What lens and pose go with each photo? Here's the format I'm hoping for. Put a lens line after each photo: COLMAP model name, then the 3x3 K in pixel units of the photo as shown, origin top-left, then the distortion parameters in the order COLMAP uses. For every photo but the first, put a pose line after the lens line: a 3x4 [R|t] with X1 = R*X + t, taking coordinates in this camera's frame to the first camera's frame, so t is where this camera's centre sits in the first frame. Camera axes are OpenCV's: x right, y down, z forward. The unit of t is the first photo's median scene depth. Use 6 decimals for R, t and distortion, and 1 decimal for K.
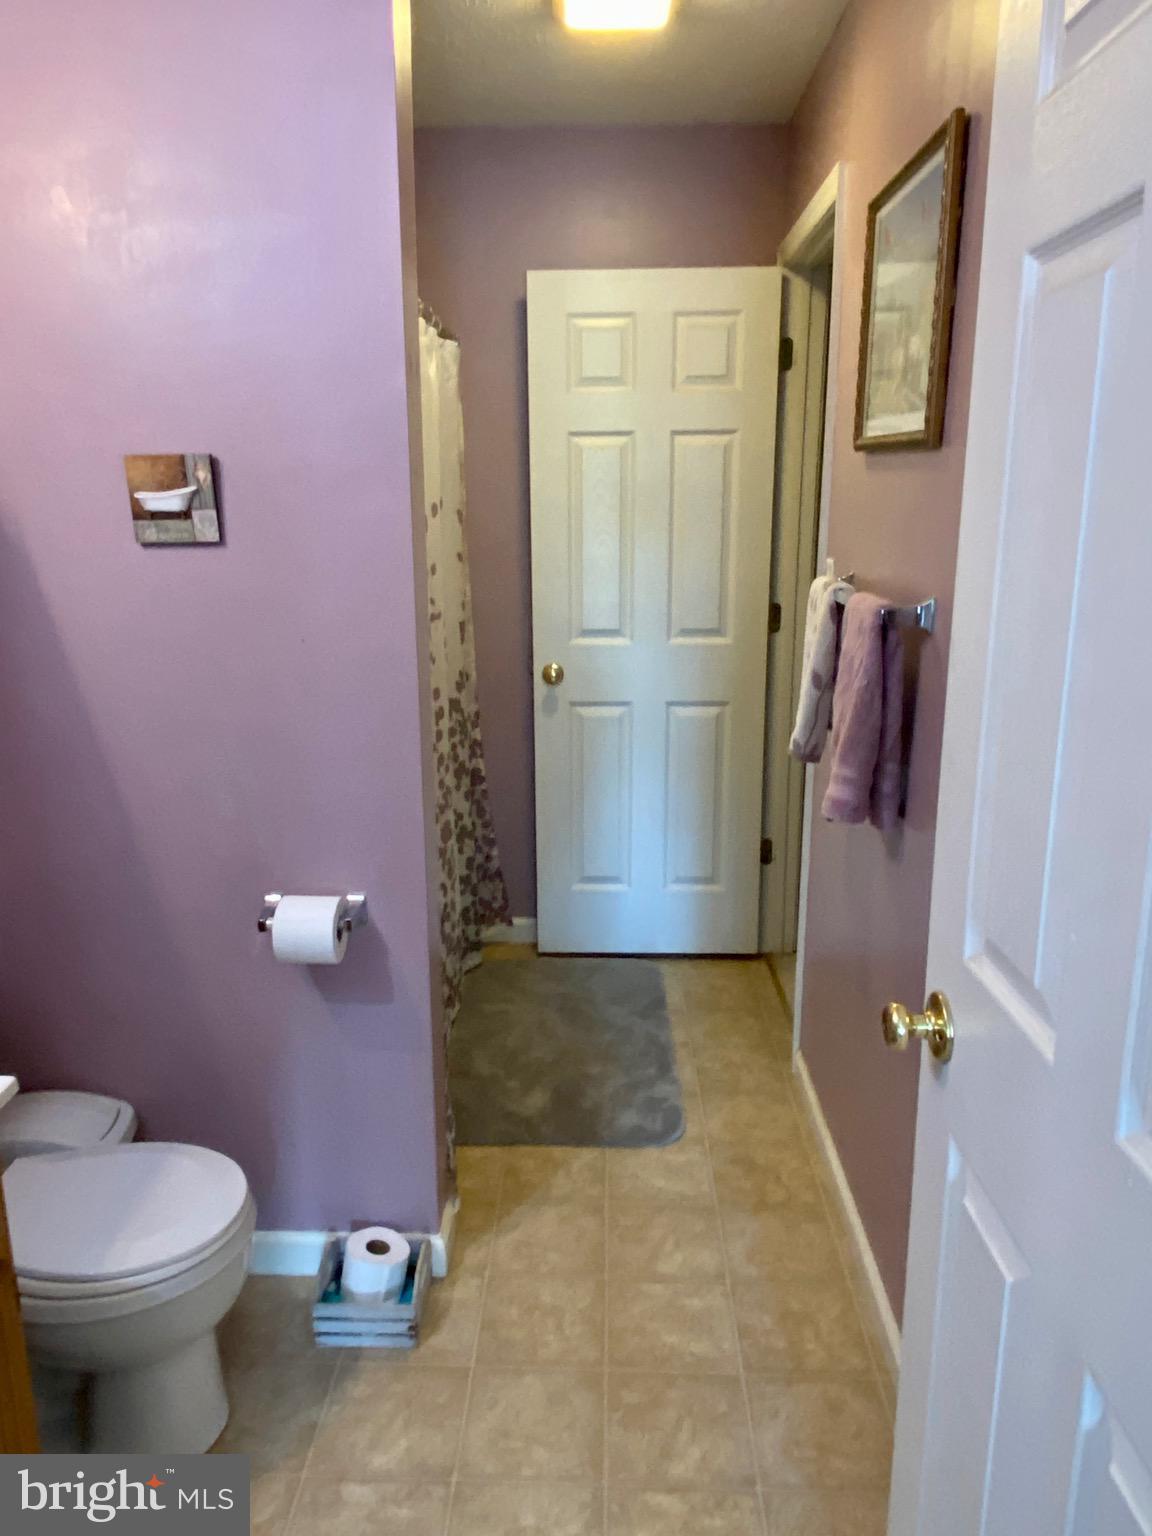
lens RADIAL K [[1064.1, 0, 575.4], [0, 1064.1, 763.9], [0, 0, 1]] dist [0.009951, -0.041585]
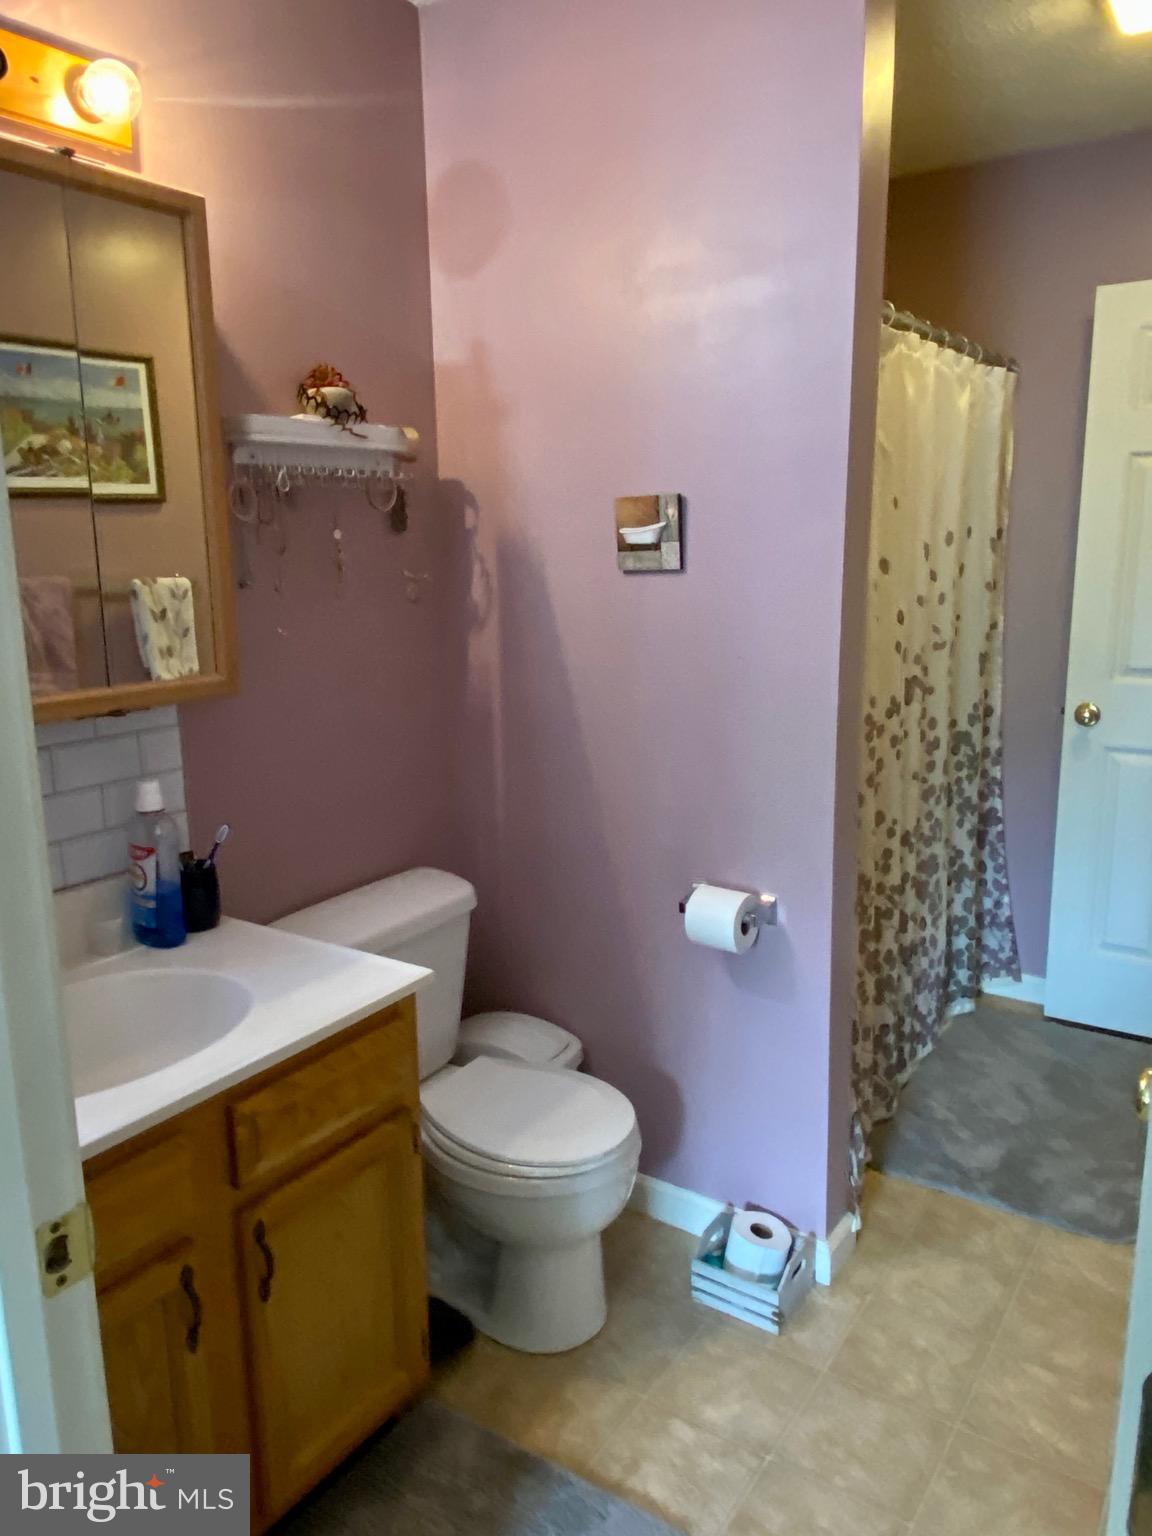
lens RADIAL K [[1064.1, 0, 563.3], [0, 1064.1, 768.9], [0, 0, 1]] dist [0.009951, -0.041585]
pose [[0.836730, 0.098177, -0.538743, 0.180464], [-0.112432, 0.993638, 0.006453, 0.011909], [0.535950, 0.055172, 0.842445, -0.026458]]
